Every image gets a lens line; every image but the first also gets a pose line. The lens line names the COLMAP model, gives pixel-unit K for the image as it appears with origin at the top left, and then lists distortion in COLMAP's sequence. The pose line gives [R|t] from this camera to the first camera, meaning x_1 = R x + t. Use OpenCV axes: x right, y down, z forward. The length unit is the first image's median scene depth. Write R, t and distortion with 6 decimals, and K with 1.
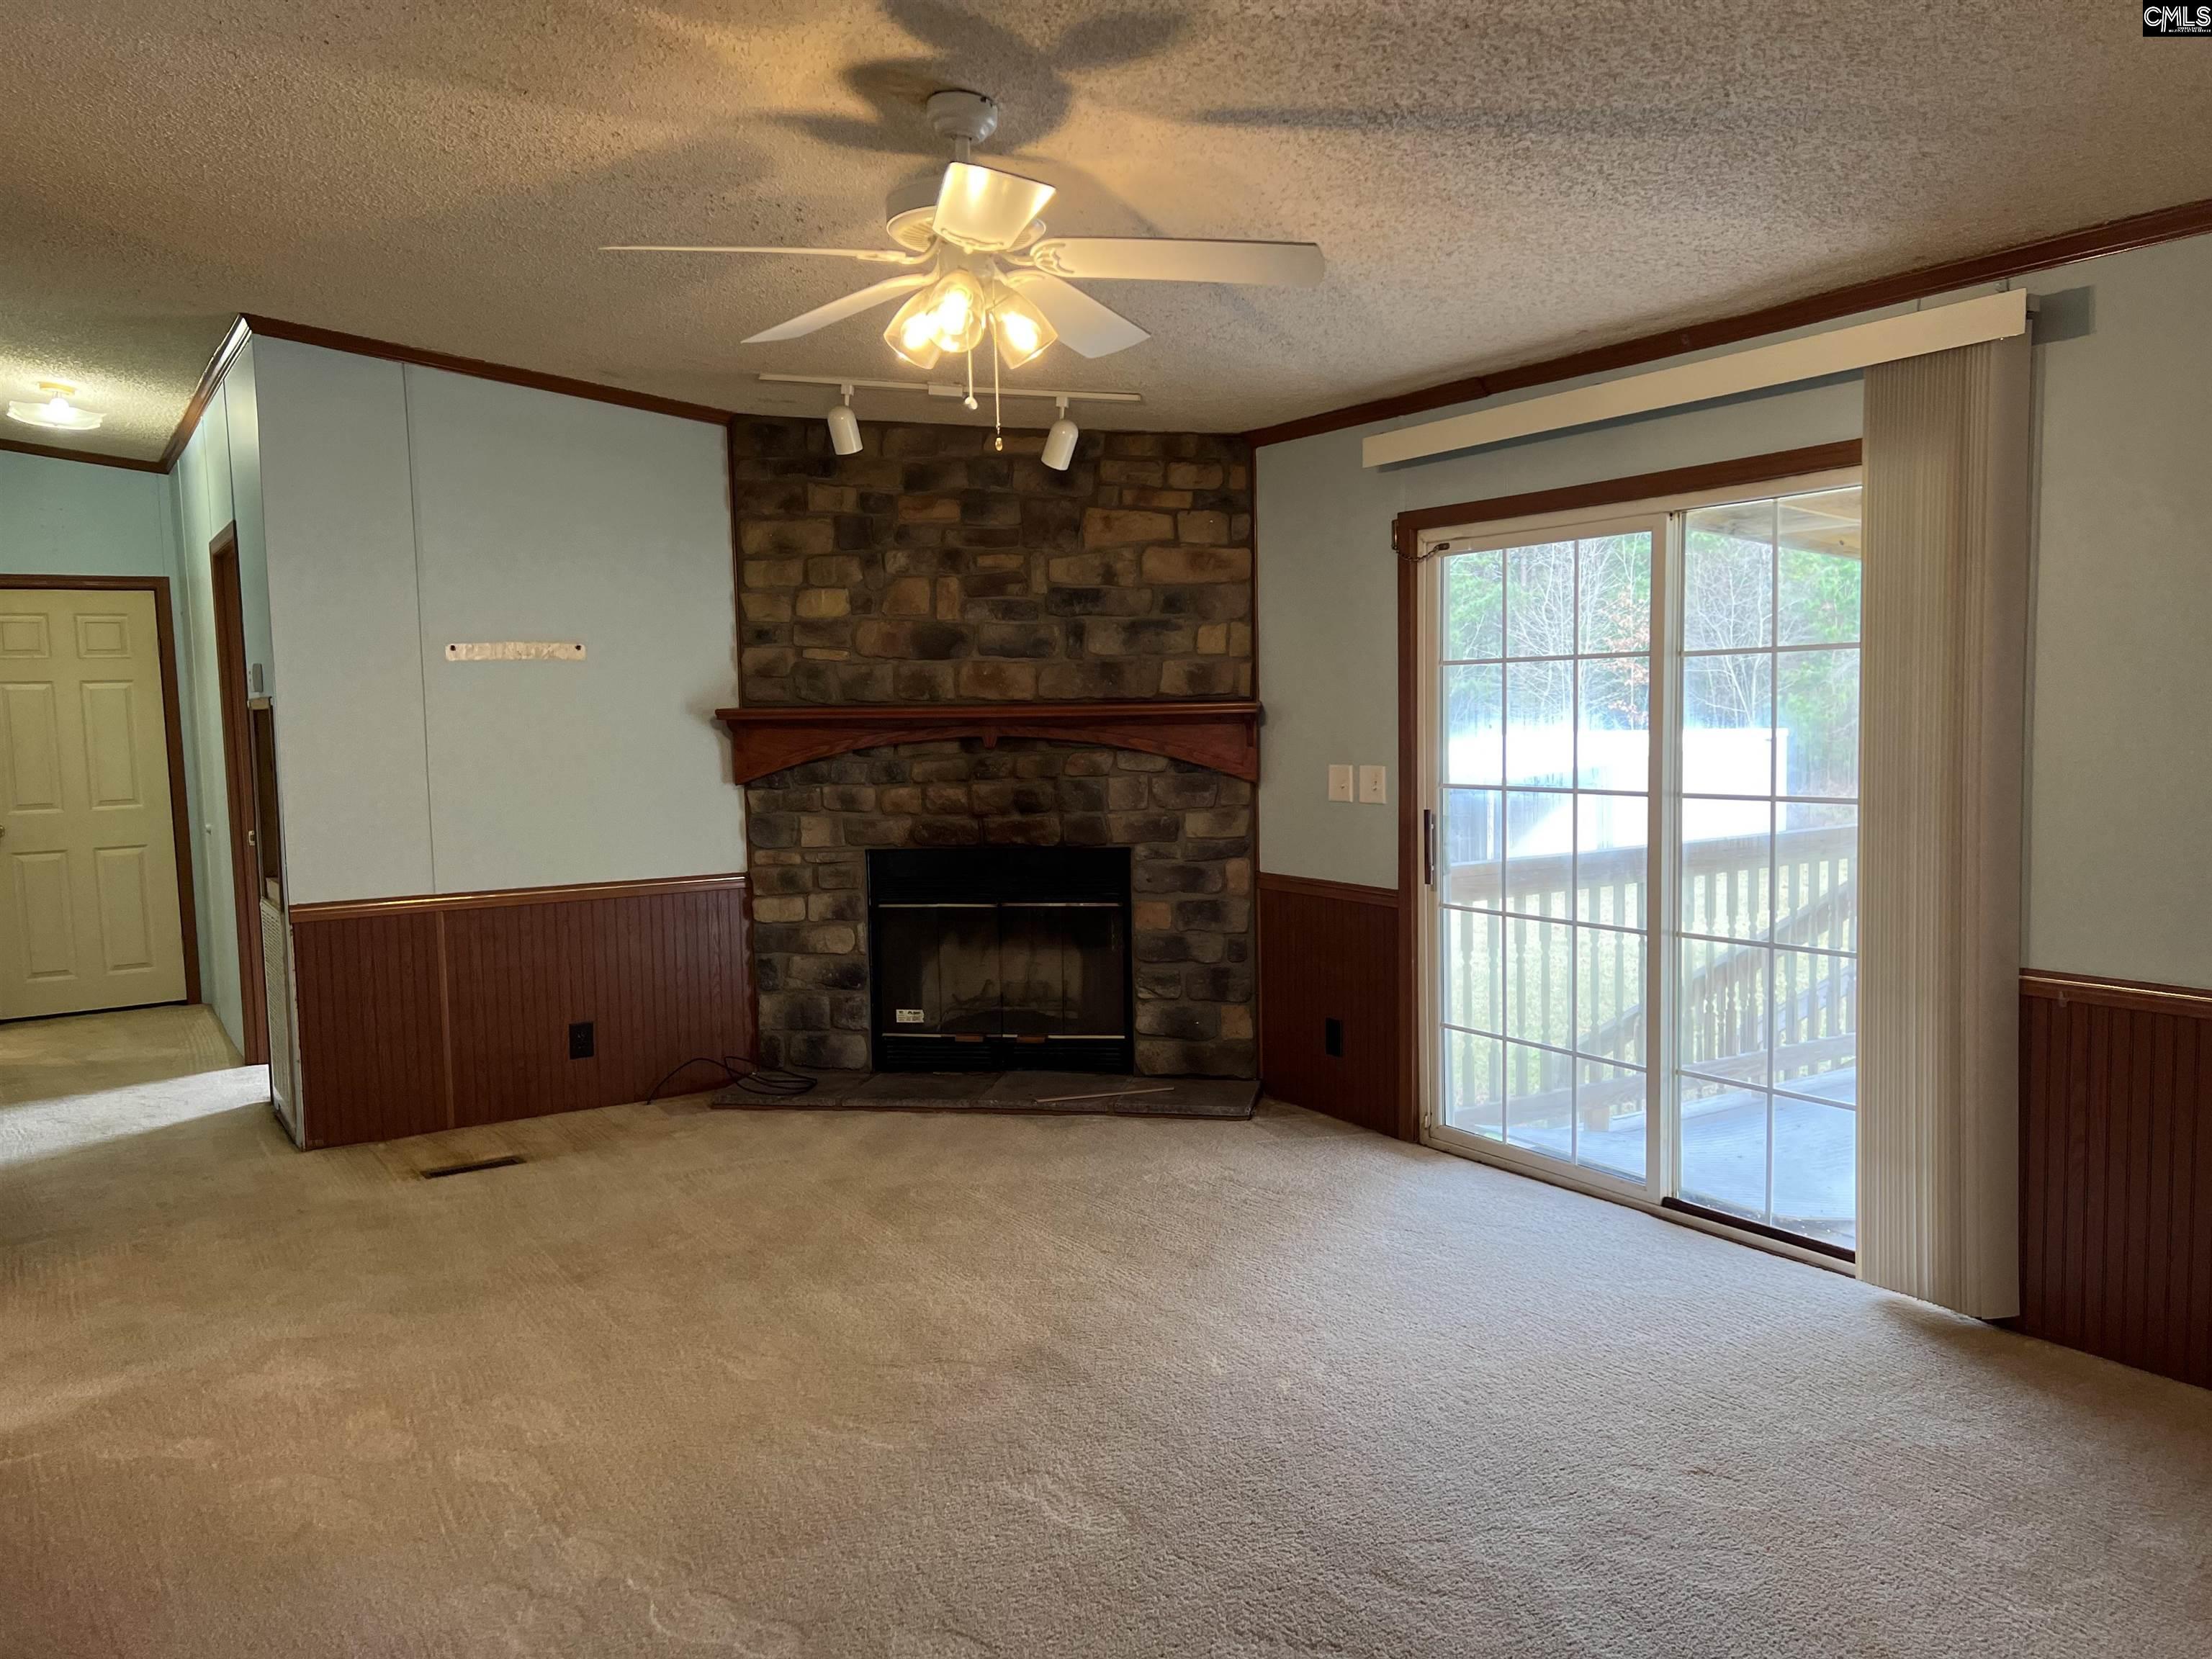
lens RADIAL K [[1663.9, 0, 1110.3], [0, 1663.9, 835.4], [0, 0, 1]] dist [0.086943, -0.123611]
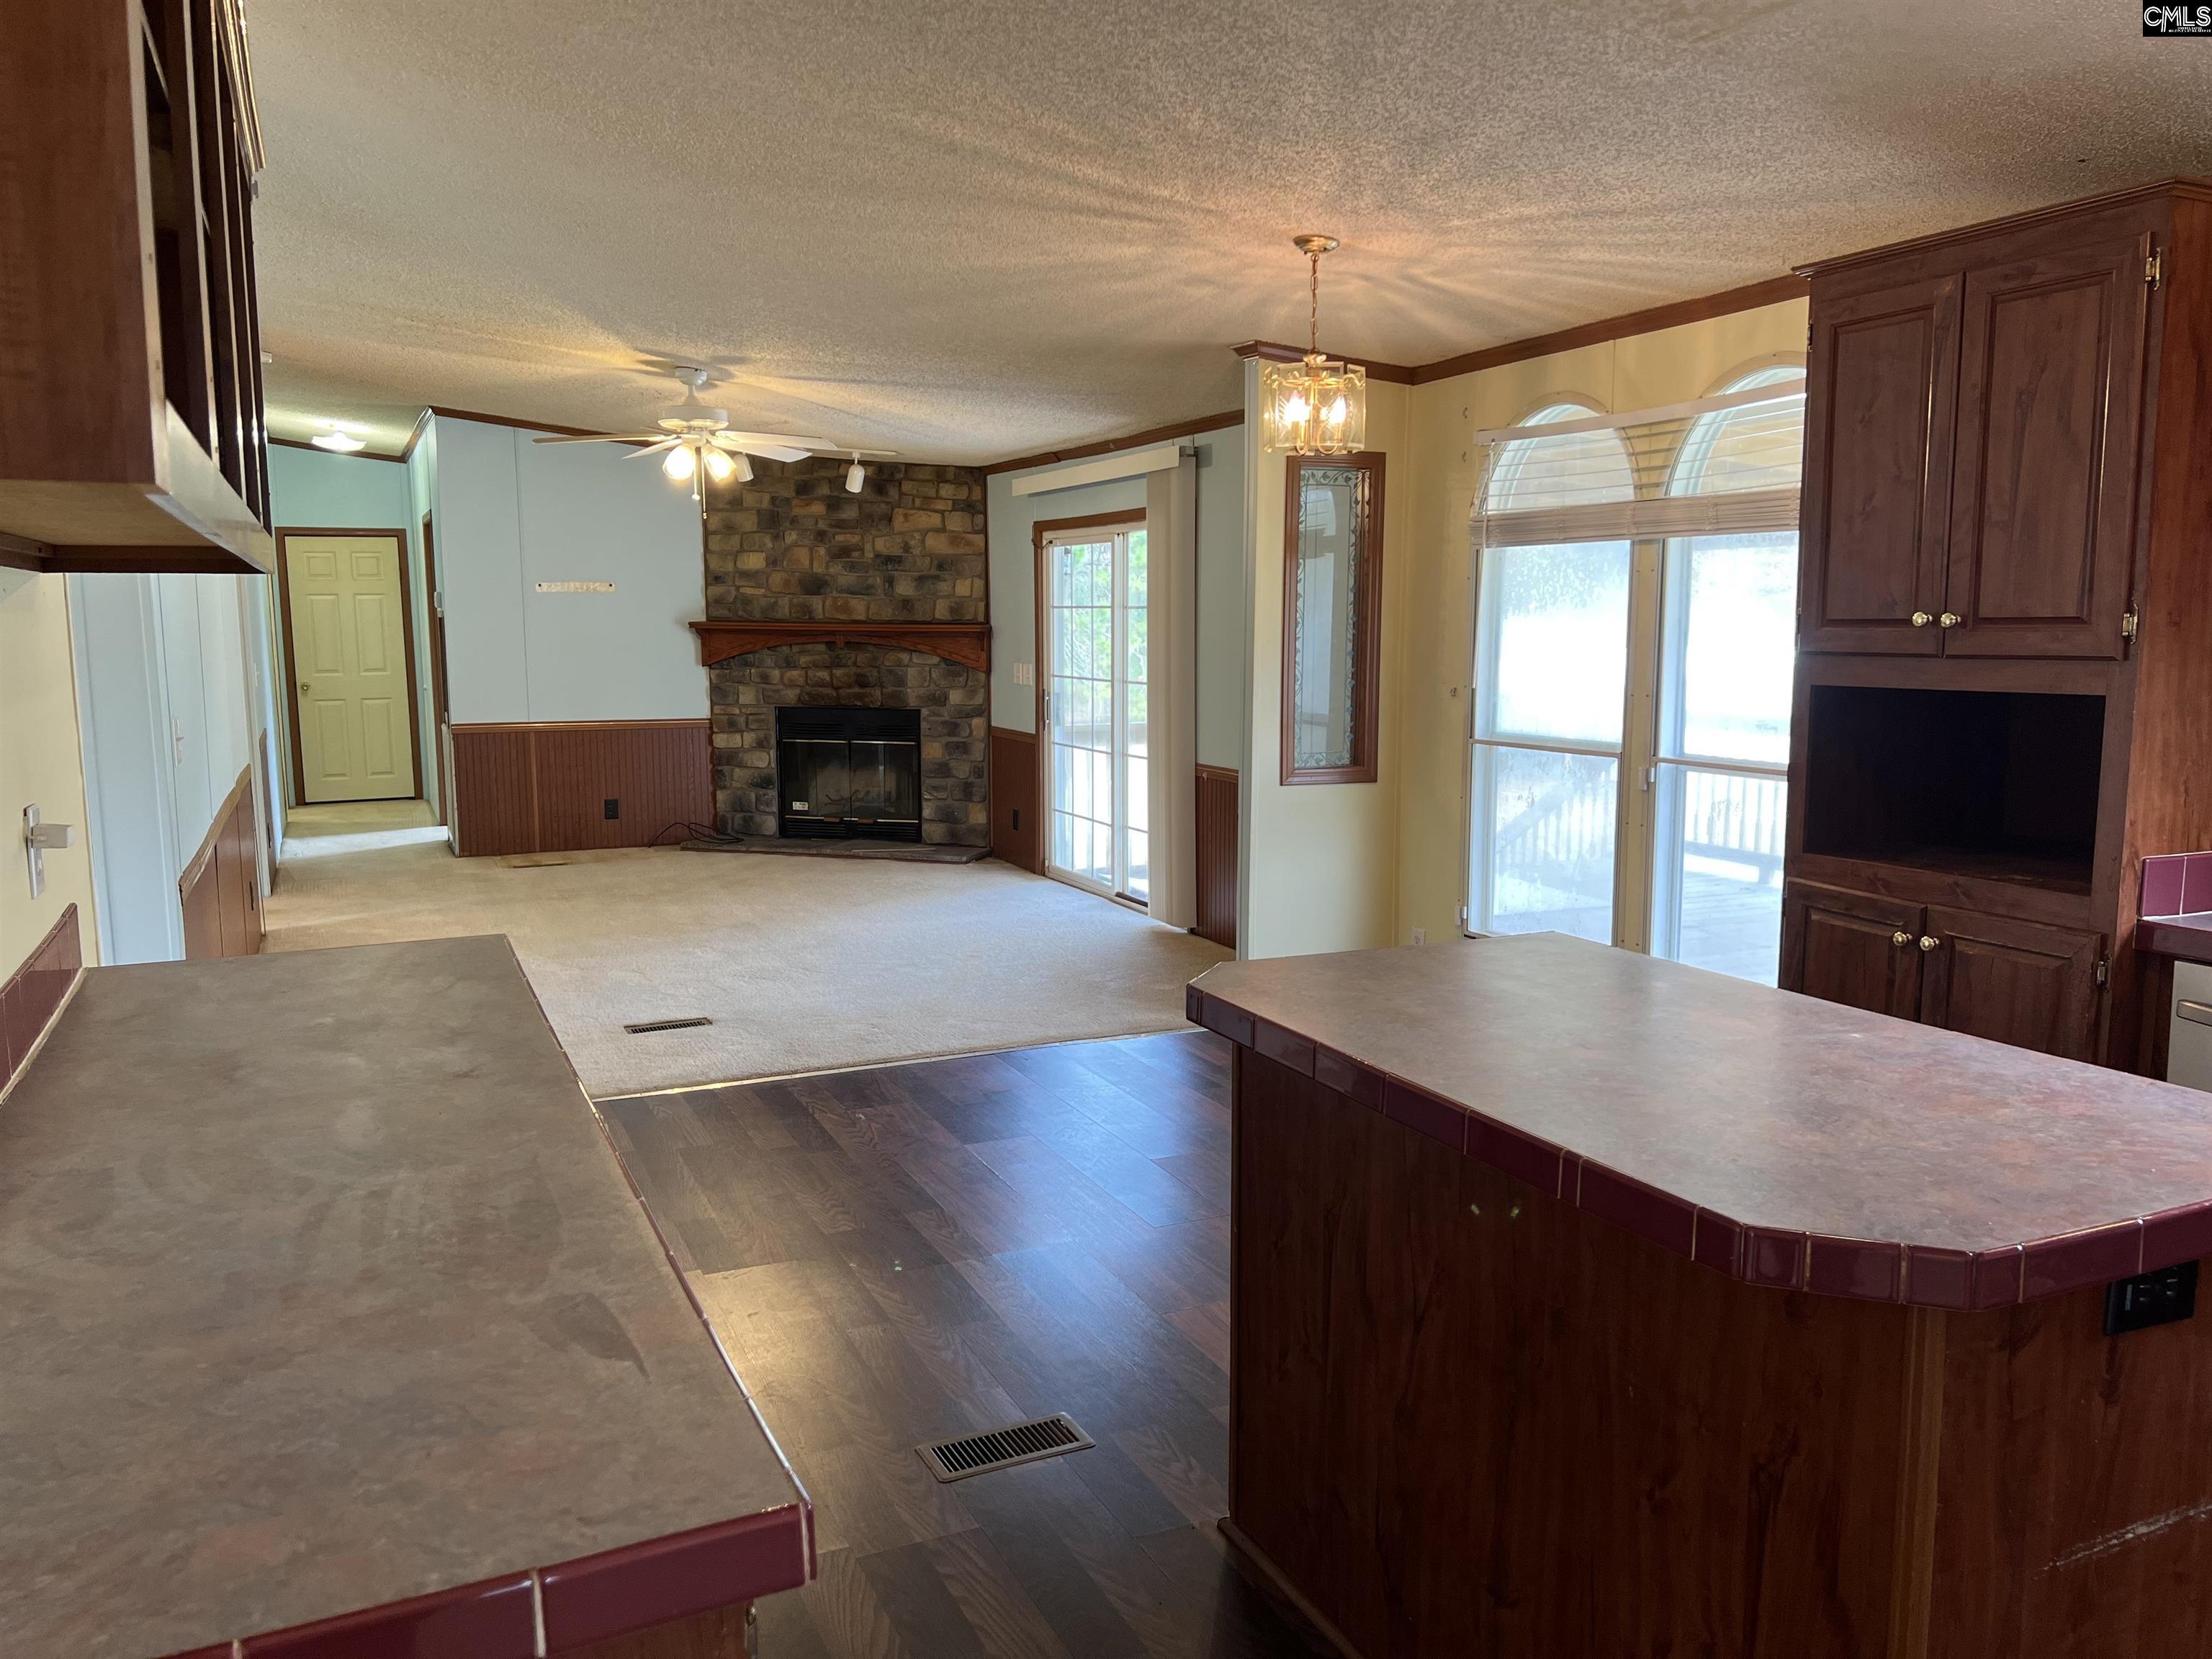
lens RADIAL K [[1649.2, 0, 1107.3], [0, 1649.2, 840.9], [0, 0, 1]] dist [0.048177, -0.126018]
pose [[0.990992, 0.039407, -0.127989, 0.421803], [-0.031666, 0.997576, 0.061960, 0.030746], [0.130121, -0.057349, 0.989838, -0.649587]]
